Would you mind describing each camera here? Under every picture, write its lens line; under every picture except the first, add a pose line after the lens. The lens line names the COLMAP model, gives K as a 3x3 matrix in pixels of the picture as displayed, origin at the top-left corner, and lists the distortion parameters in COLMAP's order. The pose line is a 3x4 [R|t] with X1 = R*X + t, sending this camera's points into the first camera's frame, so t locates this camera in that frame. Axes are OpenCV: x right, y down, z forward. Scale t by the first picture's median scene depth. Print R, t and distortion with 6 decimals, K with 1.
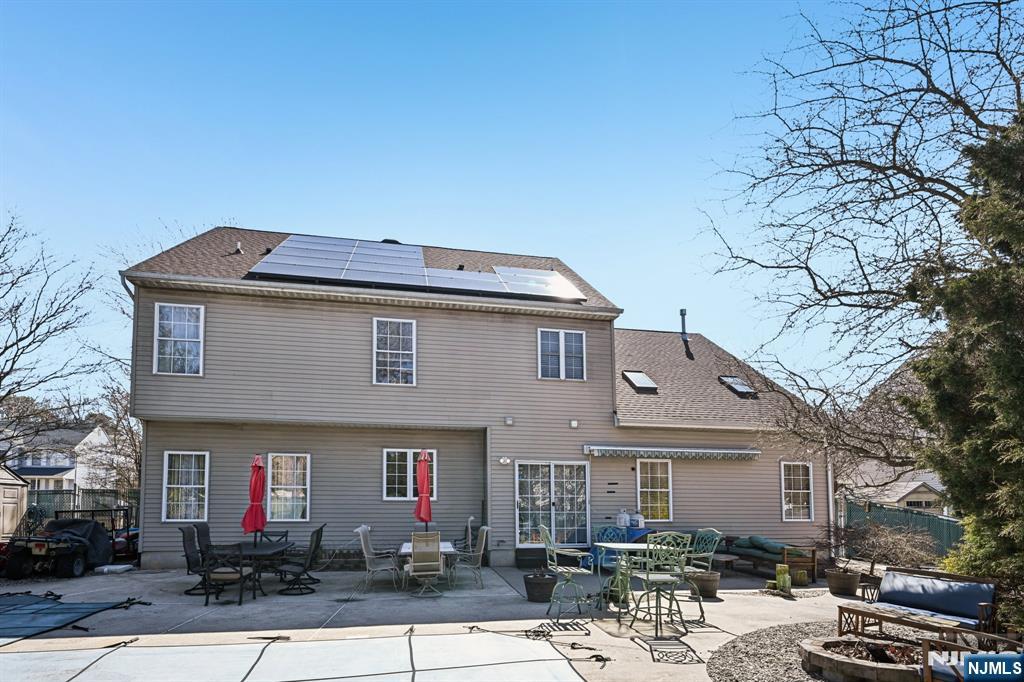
lens RADIAL K [[509.2, 0, 511.6], [0, 509.2, 348.1], [0, 0, 1]] dist [0.001176, 0.000163]
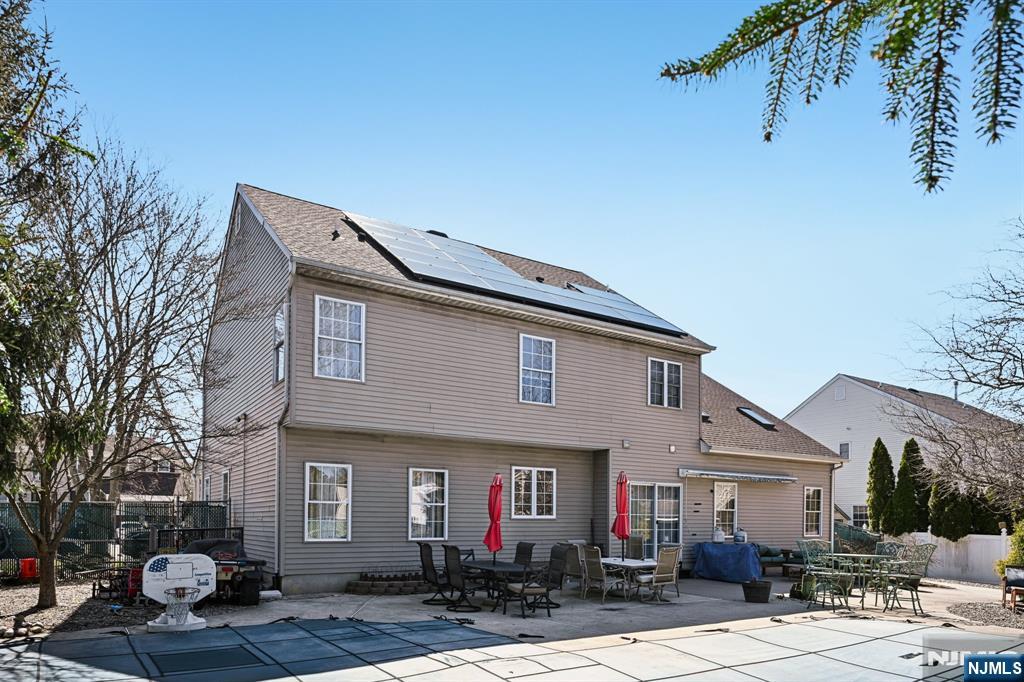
lens RADIAL K [[621.3, 0, 512.0], [0, 621.3, 341.0], [0, 0, 1]] dist [0.001479, -0.000543]
pose [[0.933430, 0.101403, 0.344132, -0.692047], [-0.107058, 0.994249, -0.002582, -0.040396], [-0.342415, -0.034432, 0.938918, -0.121284]]
